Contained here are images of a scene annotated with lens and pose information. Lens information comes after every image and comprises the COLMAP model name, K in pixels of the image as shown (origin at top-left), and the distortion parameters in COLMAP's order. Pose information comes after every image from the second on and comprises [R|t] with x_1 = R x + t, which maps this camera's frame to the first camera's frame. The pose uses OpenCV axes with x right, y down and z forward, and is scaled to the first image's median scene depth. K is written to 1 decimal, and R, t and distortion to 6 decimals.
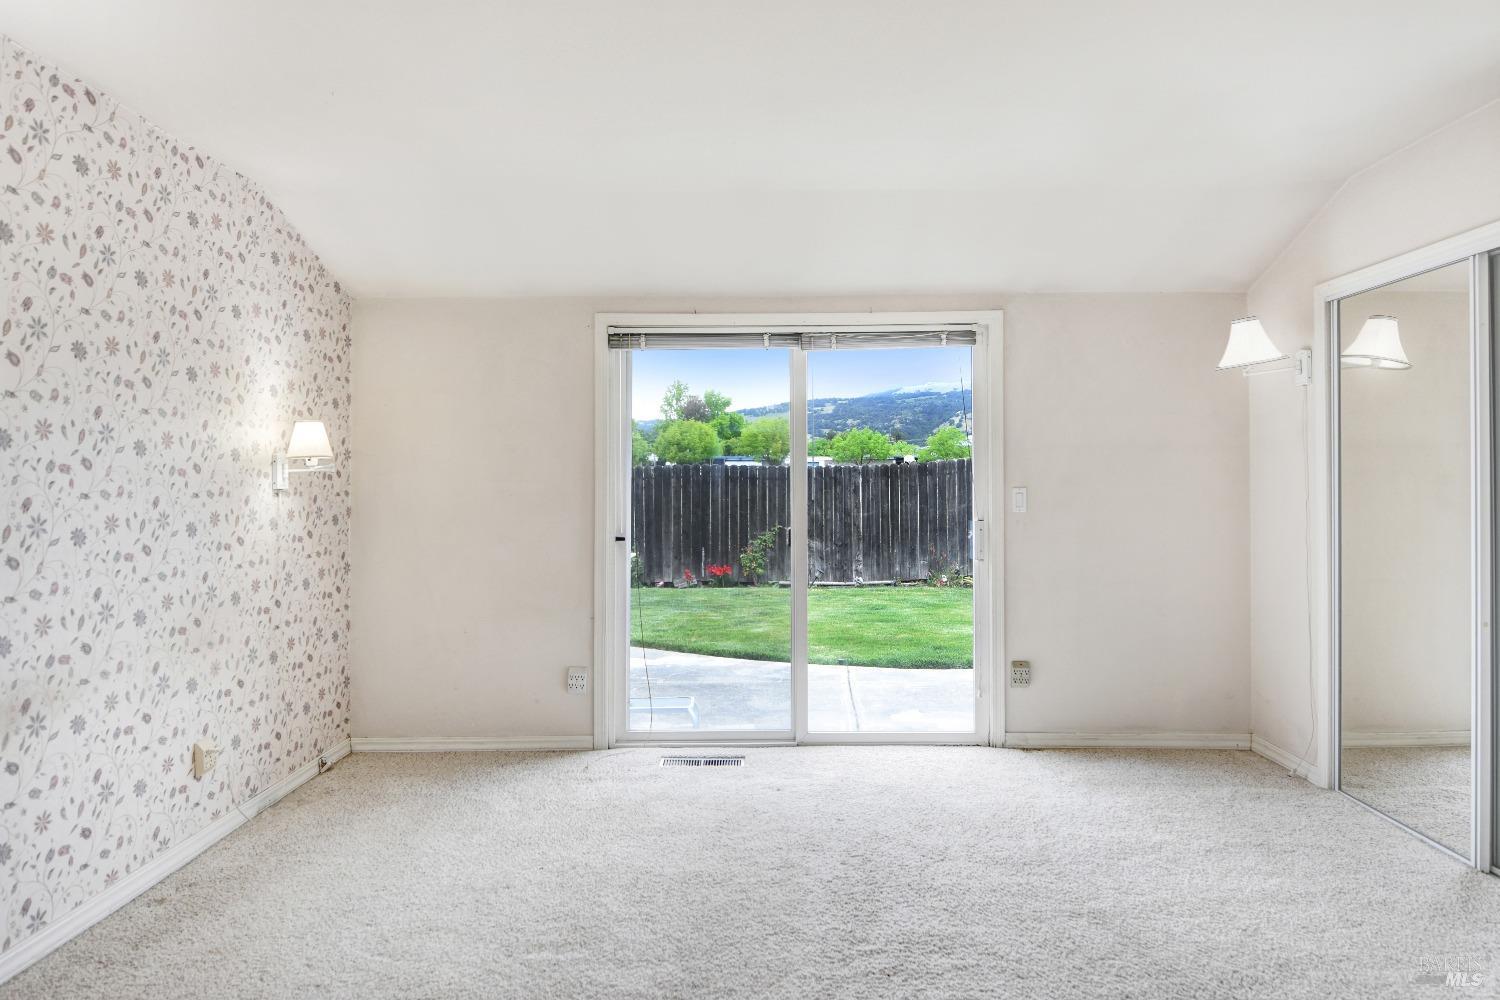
lens RADIAL K [[944.8, 0, 748.6], [0, 944.8, 495.5], [0, 0, 1]] dist [-0.006198, -0.006897]
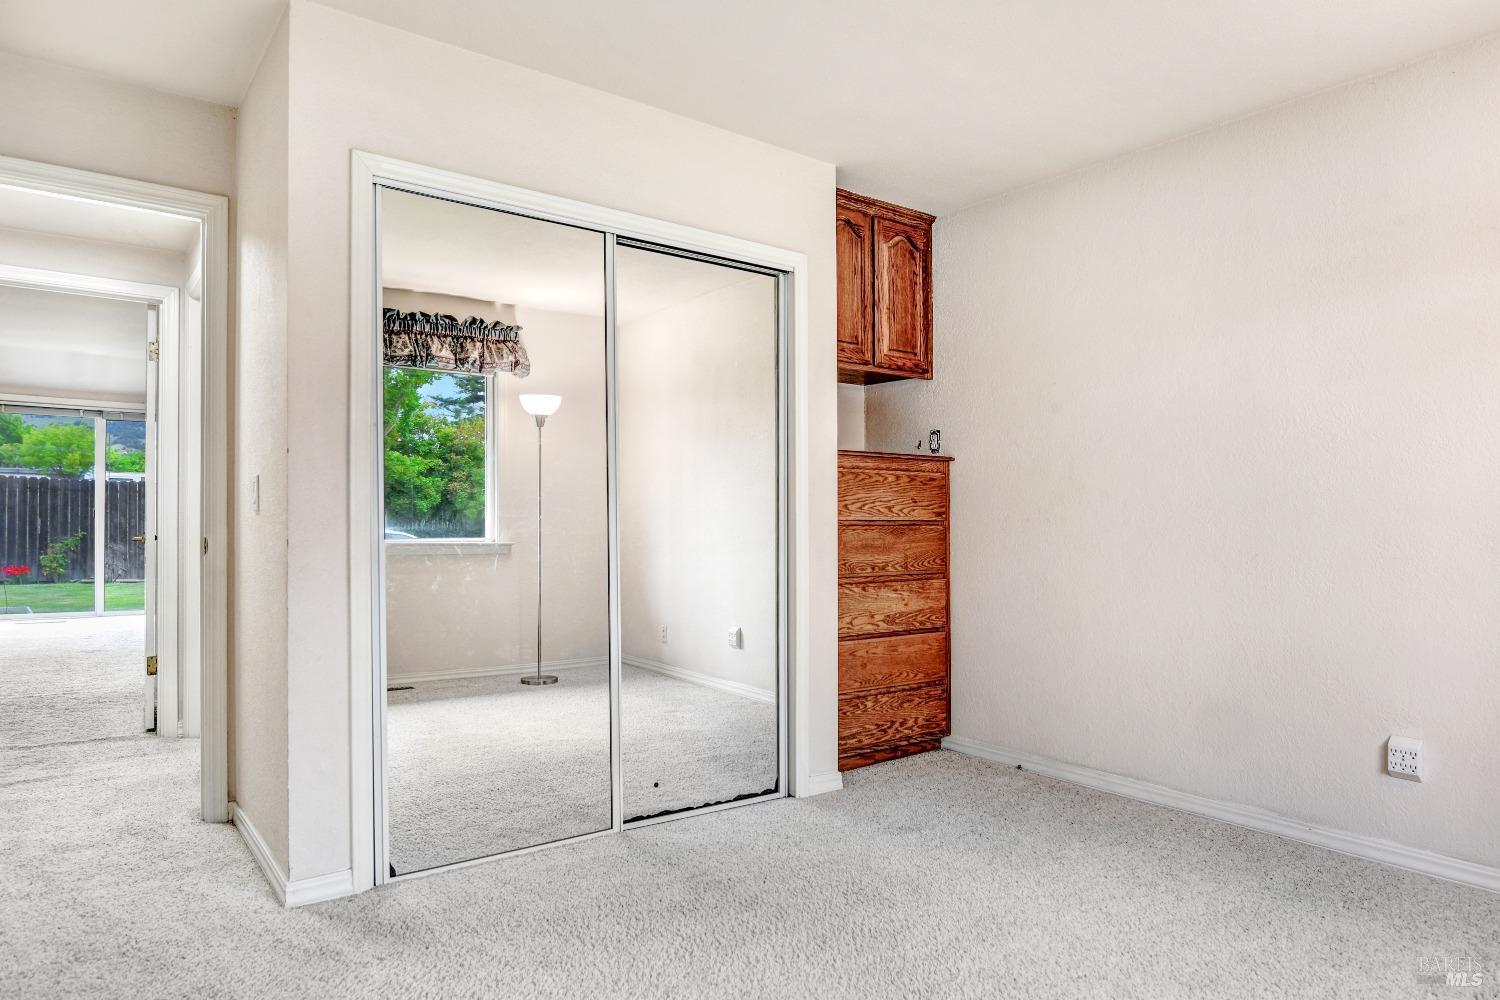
lens RADIAL K [[944.8, 0, 753.1], [0, 944.8, 509.1], [0, 0, 1]] dist [-0.006198, -0.006897]
pose [[0.792069, 0.009953, 0.610351, -0.018961], [-0.003685, 0.999927, -0.011525, 0.015582], [-0.610421, 0.006879, 0.792048, -0.404685]]
